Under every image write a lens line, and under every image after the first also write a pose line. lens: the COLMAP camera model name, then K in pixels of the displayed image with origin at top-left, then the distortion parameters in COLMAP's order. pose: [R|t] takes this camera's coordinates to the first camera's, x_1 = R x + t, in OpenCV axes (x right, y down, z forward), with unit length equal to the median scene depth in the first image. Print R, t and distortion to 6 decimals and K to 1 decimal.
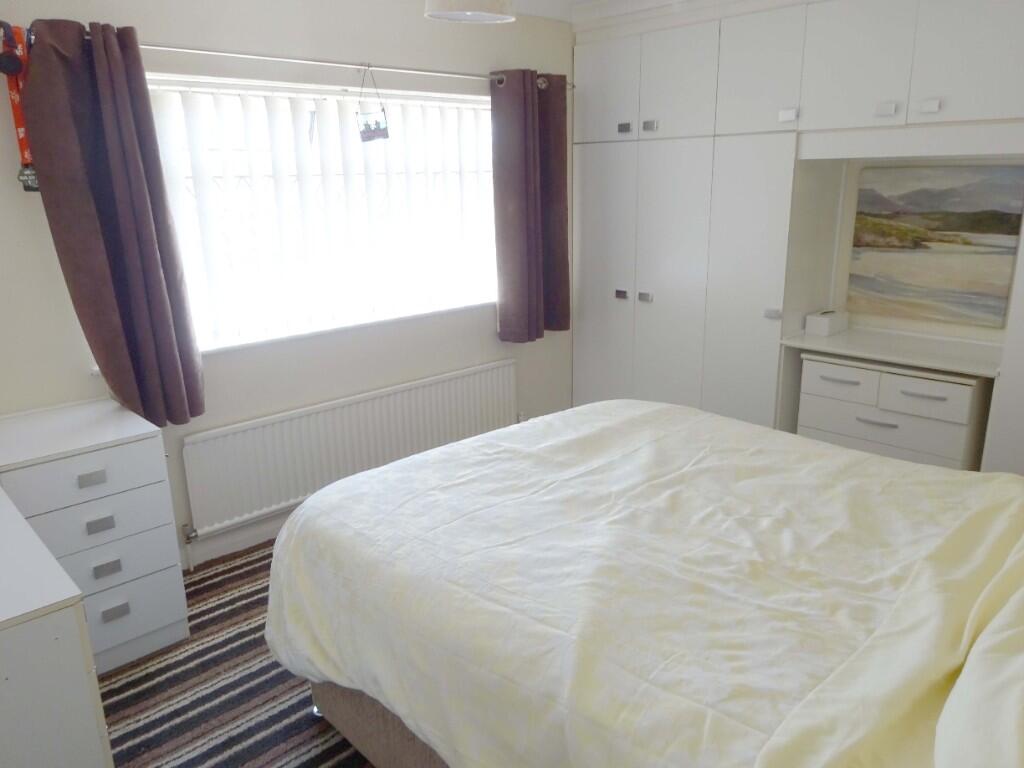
lens RADIAL K [[748.7, 0, 512.9], [0, 748.7, 385.3], [0, 0, 1]] dist [-0.004840, 0.009886]
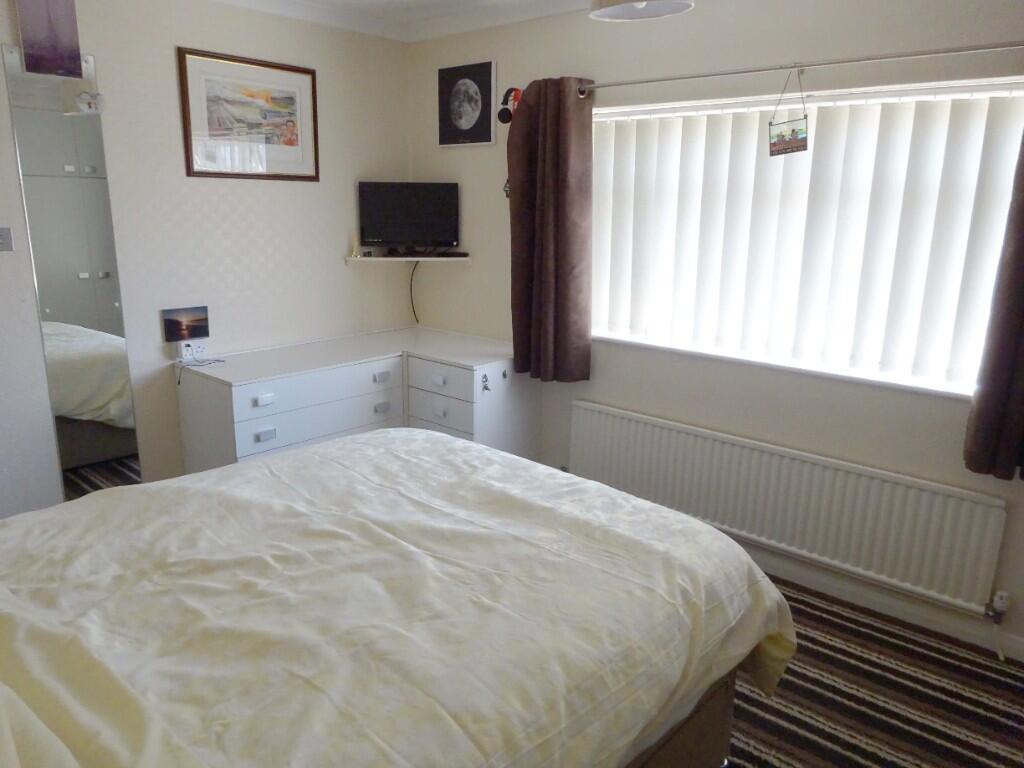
lens RADIAL K [[748.7, 0, 512.6], [0, 748.7, 386.0], [0, 0, 1]] dist [-0.004840, 0.009886]
pose [[0.087112, 0.258218, -0.962151, 0.938075], [-0.289098, 0.930812, 0.223633, -0.253521], [0.953328, 0.258675, 0.155735, 0.892892]]
